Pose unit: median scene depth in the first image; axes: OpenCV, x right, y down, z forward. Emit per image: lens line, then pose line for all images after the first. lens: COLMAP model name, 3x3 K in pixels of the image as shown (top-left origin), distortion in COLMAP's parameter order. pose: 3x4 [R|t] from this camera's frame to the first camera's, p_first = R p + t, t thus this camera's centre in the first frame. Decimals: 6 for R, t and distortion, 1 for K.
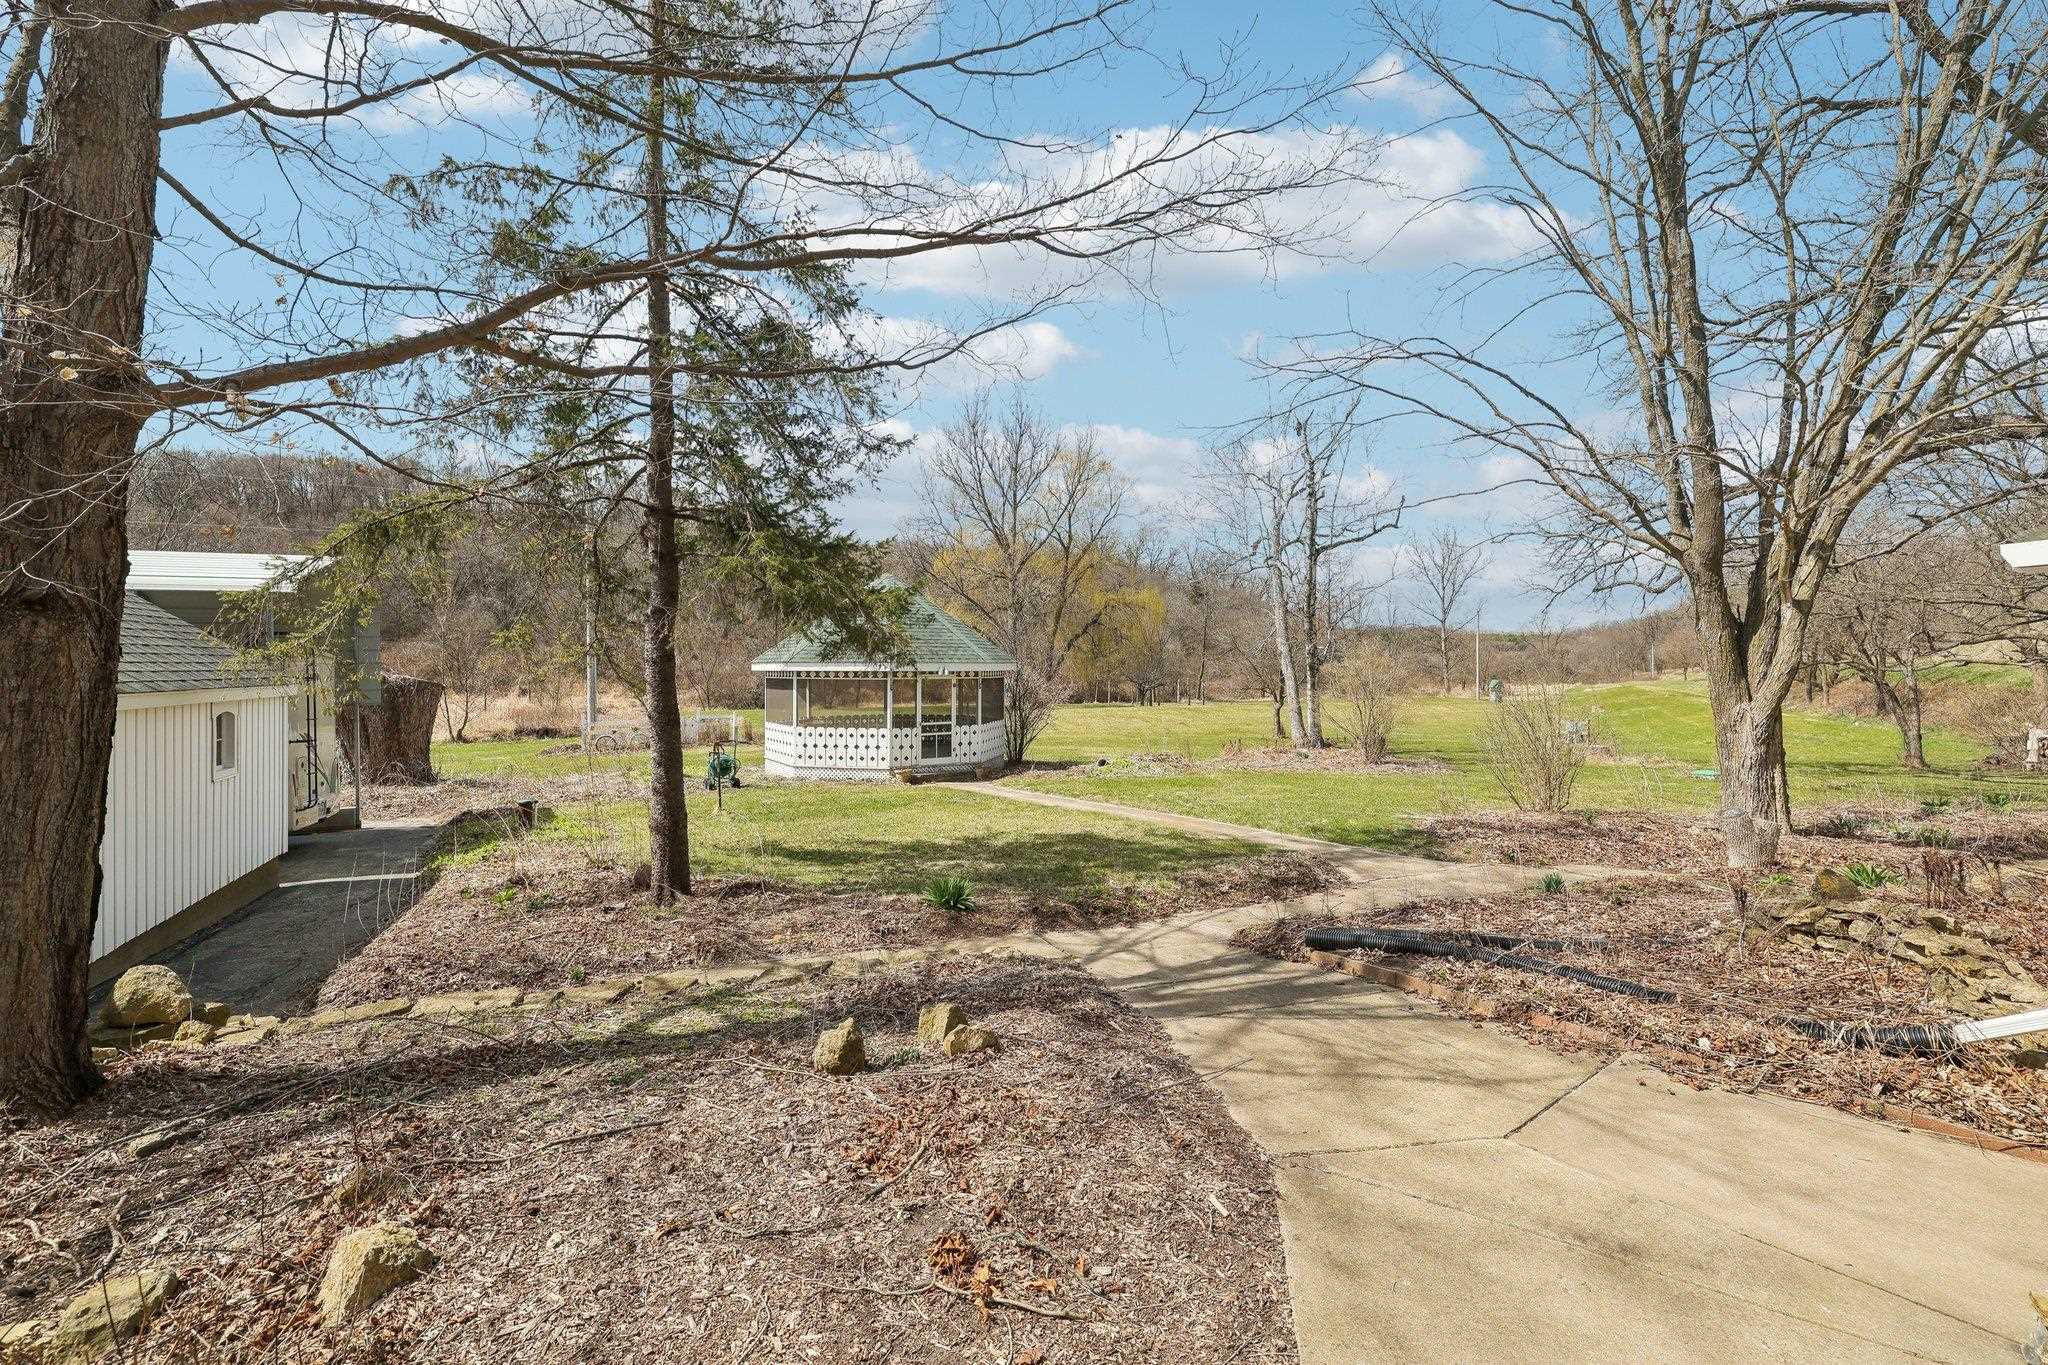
lens RADIAL K [[913.0, 0, 1042.3], [0, 913.0, 748.4], [0, 0, 1]] dist [-0.000948, 0.000130]
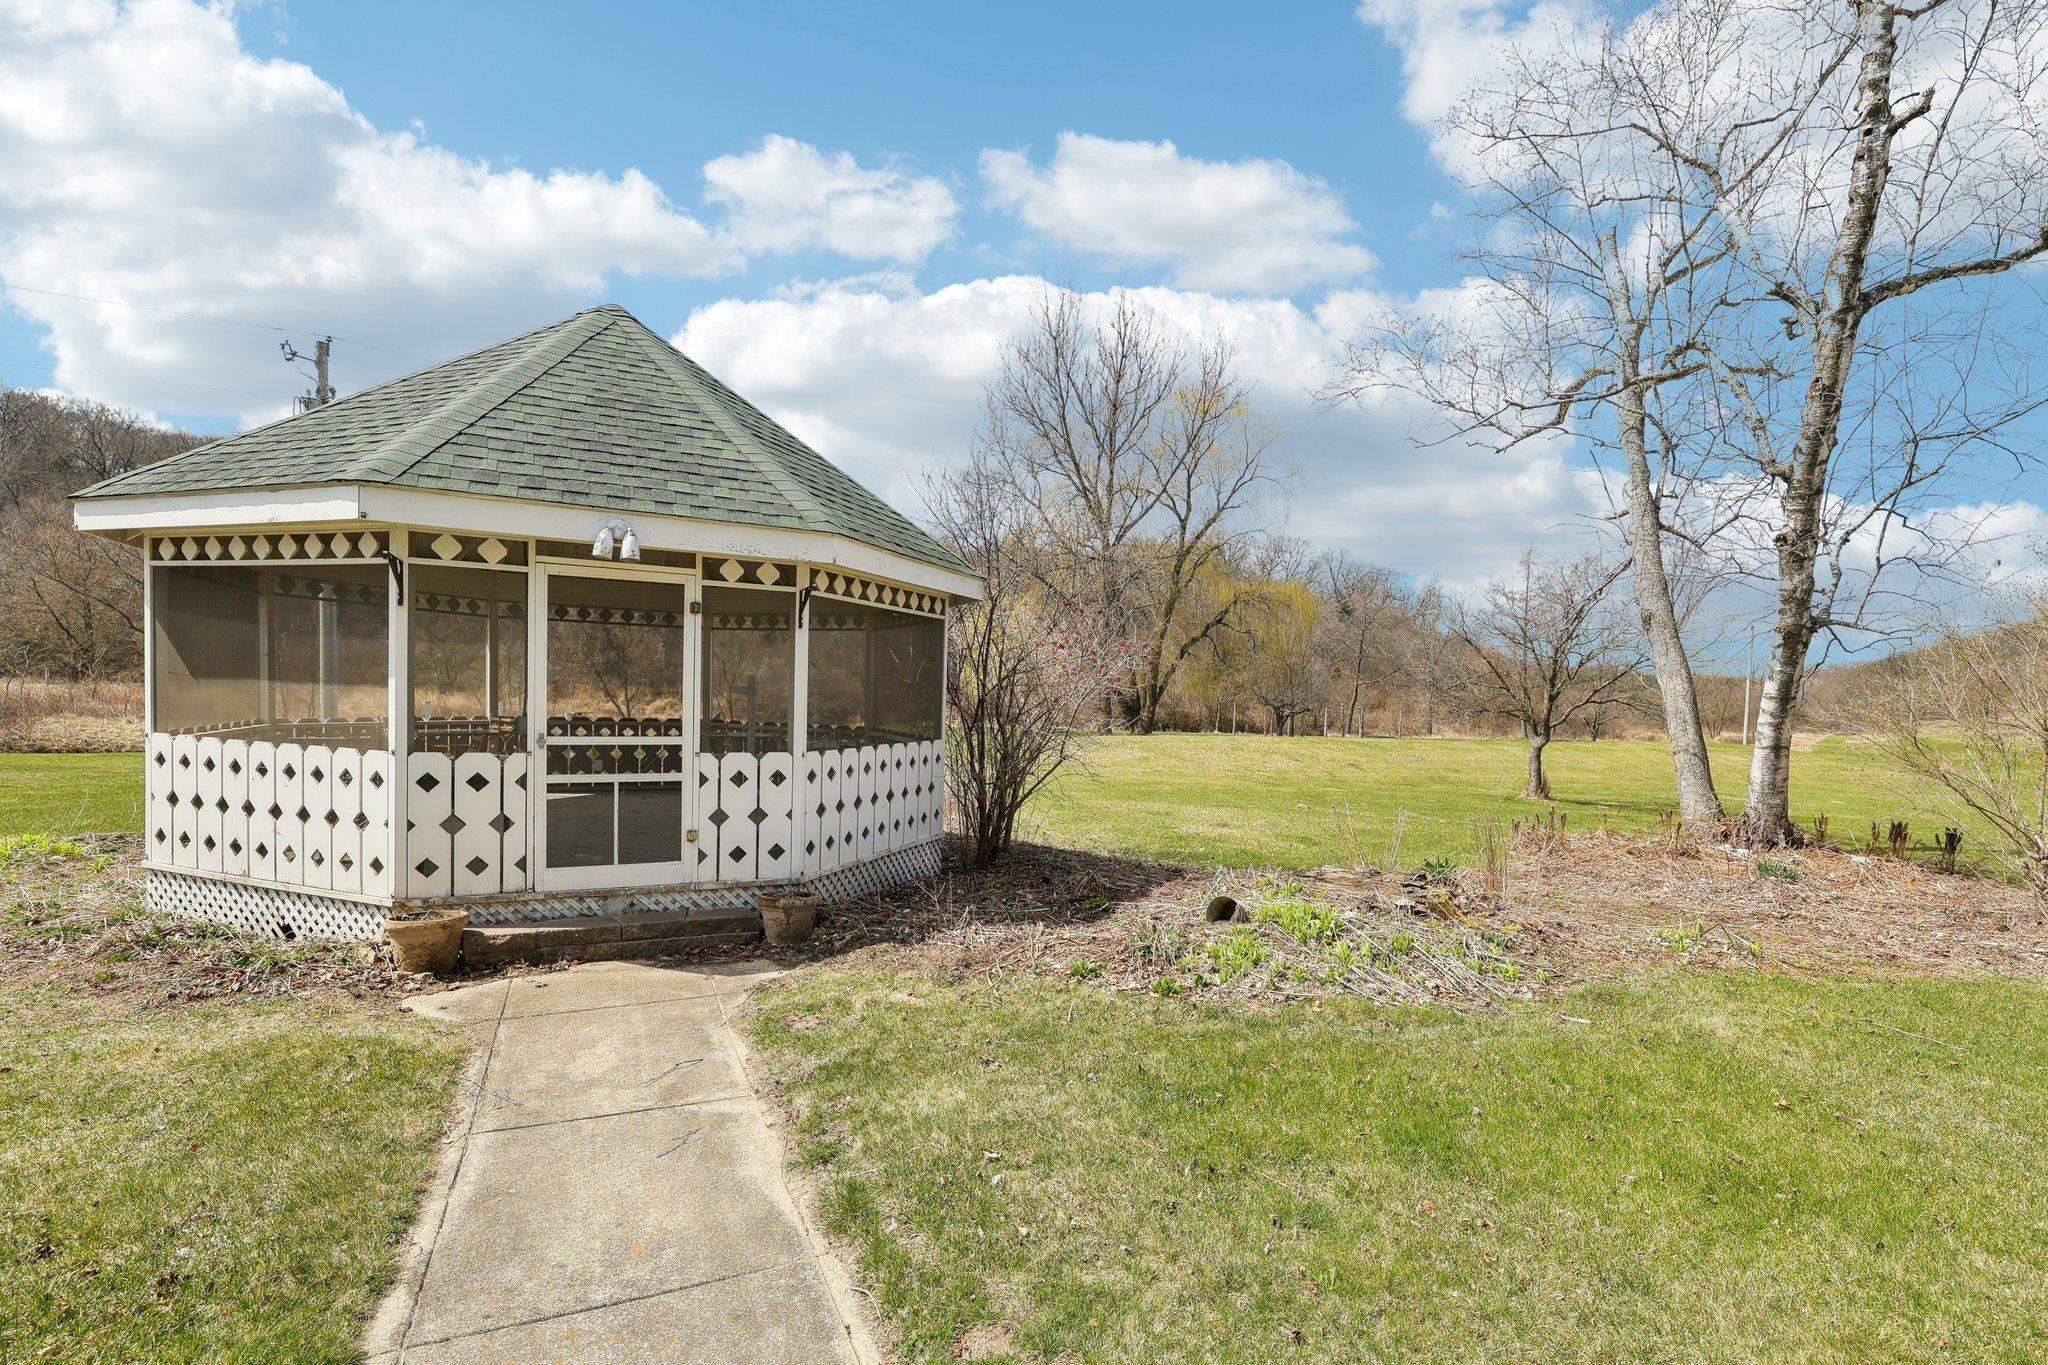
lens RADIAL K [[913.0, 0, 1042.3], [0, 913.0, 748.4], [0, 0, 1]] dist [-0.000948, 0.000130]
pose [[0.990800, 0.038319, -0.129799, 0.041761], [-0.042689, 0.998606, -0.031051, -0.019455], [0.128428, 0.036306, 0.991054, 0.660570]]
